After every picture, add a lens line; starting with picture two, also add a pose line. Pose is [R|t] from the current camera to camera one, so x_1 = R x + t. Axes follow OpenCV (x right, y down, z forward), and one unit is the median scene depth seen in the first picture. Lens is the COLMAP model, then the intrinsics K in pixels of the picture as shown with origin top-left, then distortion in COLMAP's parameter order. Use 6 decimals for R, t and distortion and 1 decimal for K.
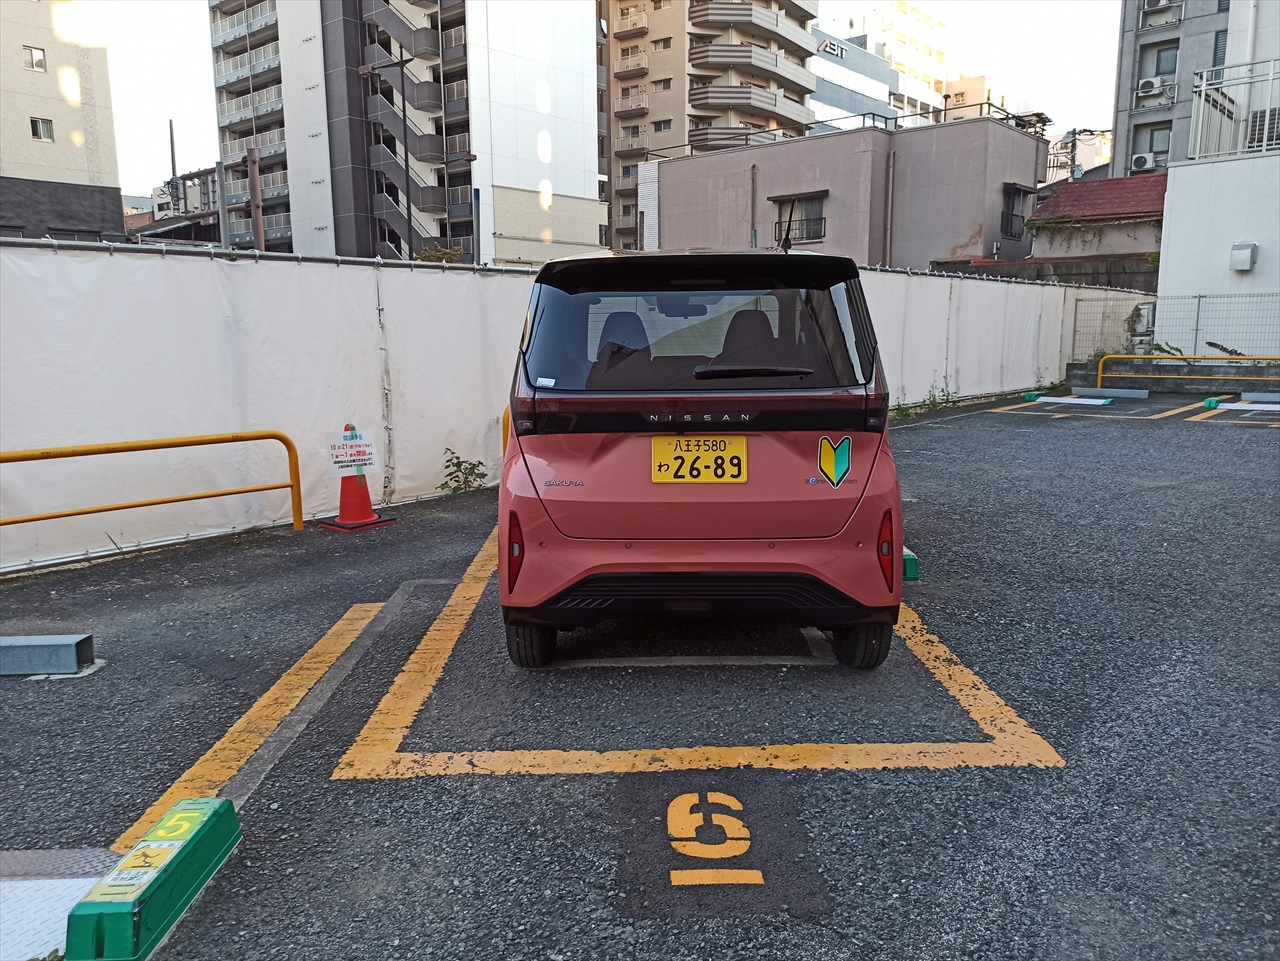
lens RADIAL K [[930.0, 0, 640.0], [0, 930.0, 480.5], [0, 0, 1]] dist [0.054275, -0.052818]
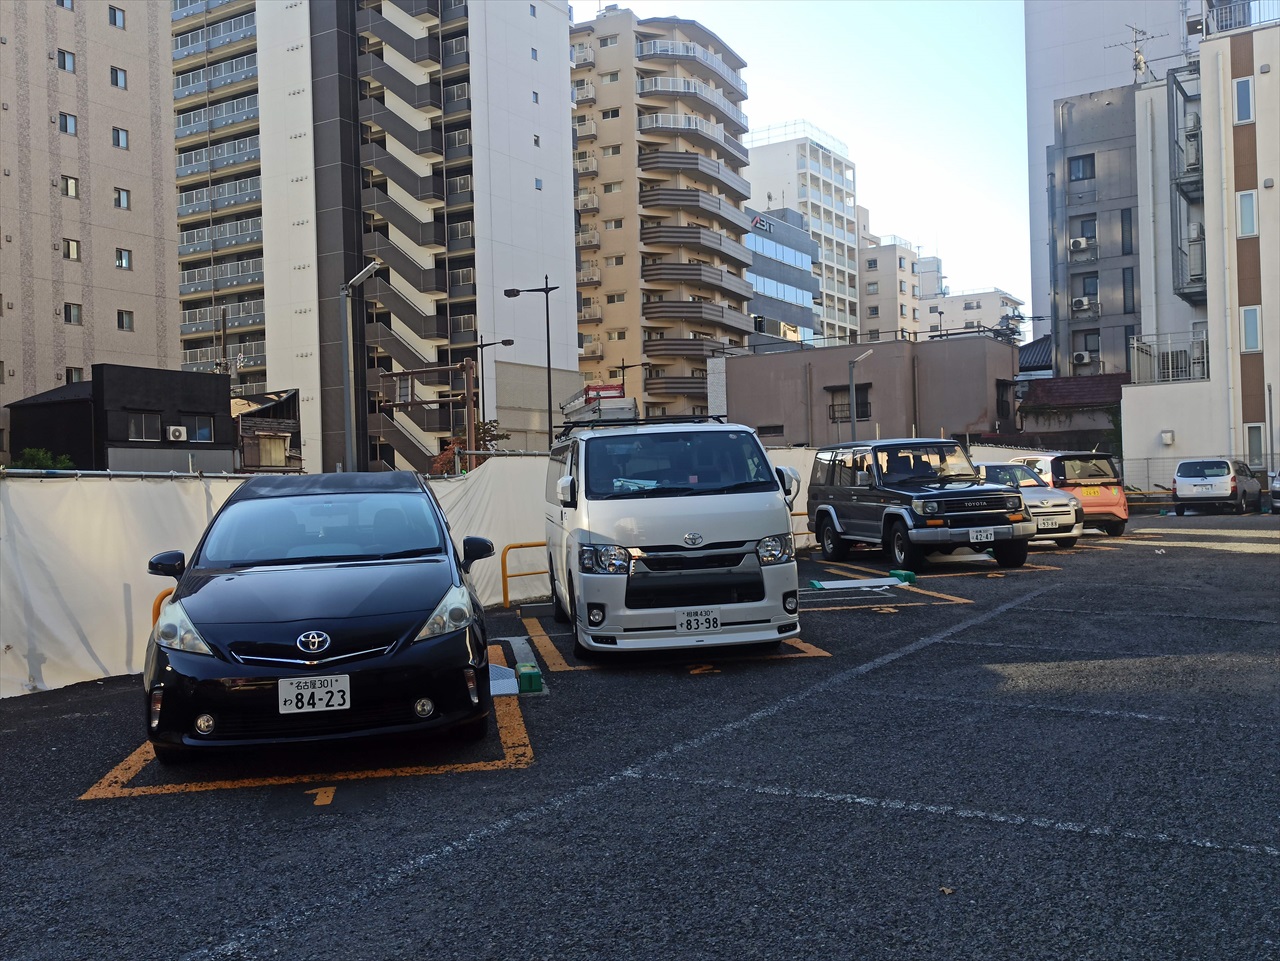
lens RADIAL K [[1197.6, 0, 638.3], [0, 1197.6, 474.8], [0, 0, 1]] dist [0.071462, -0.085894]
pose [[0.987581, -0.015218, 0.156375, -0.321704], [0.043424, 0.982966, -0.178586, 0.090513], [-0.150994, 0.183158, 0.971419, -0.481870]]
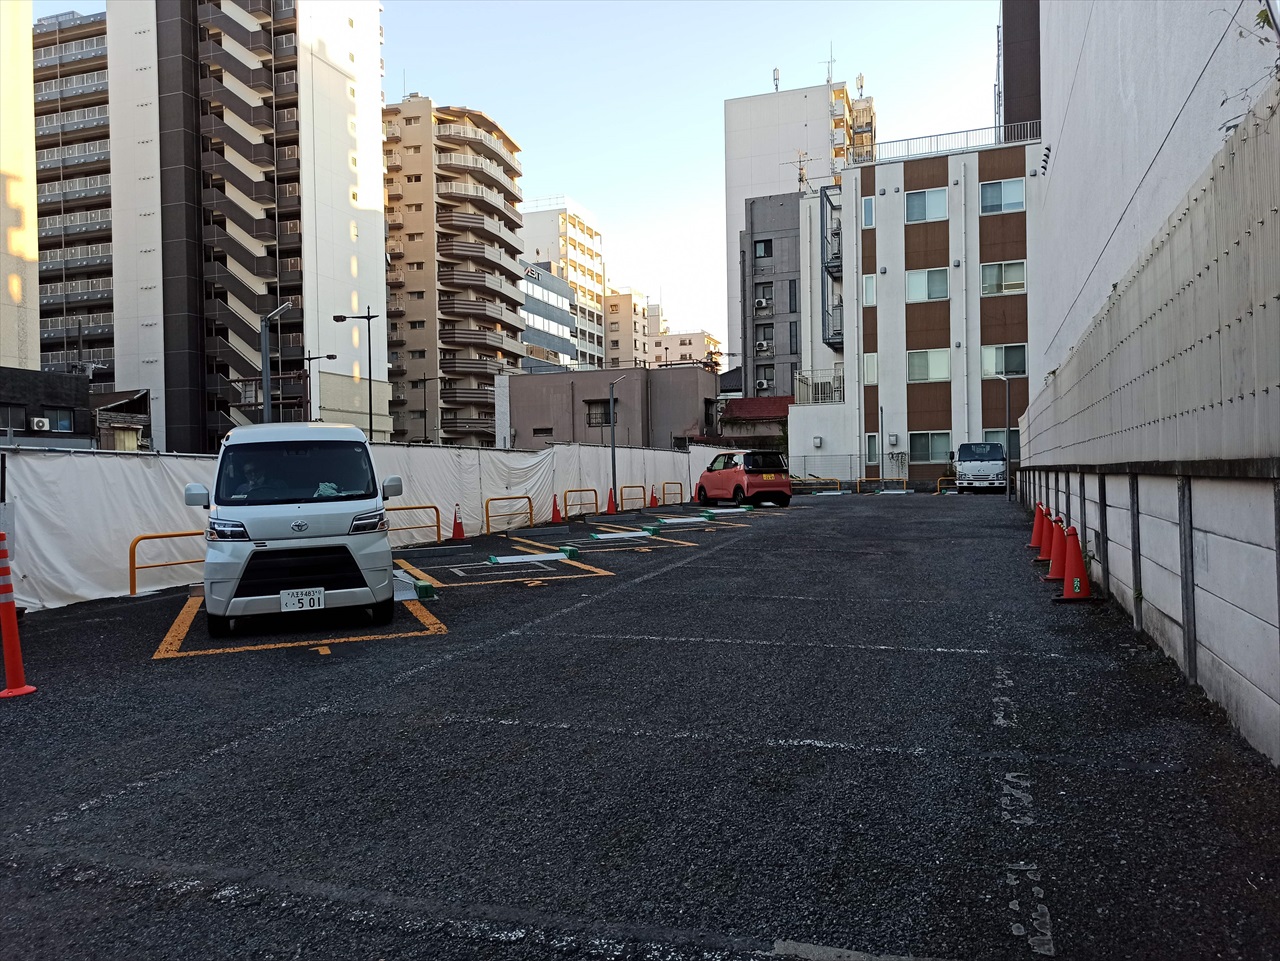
lens RADIAL K [[930.0, 0, 640.0], [0, 930.0, 480.5], [0, 0, 1]] dist [0.054275, -0.052818]
pose [[0.928228, -0.009844, 0.371882, -0.348984], [0.070998, 0.985964, -0.151113, 0.100935], [-0.365175, 0.166670, 0.915898, -0.523961]]
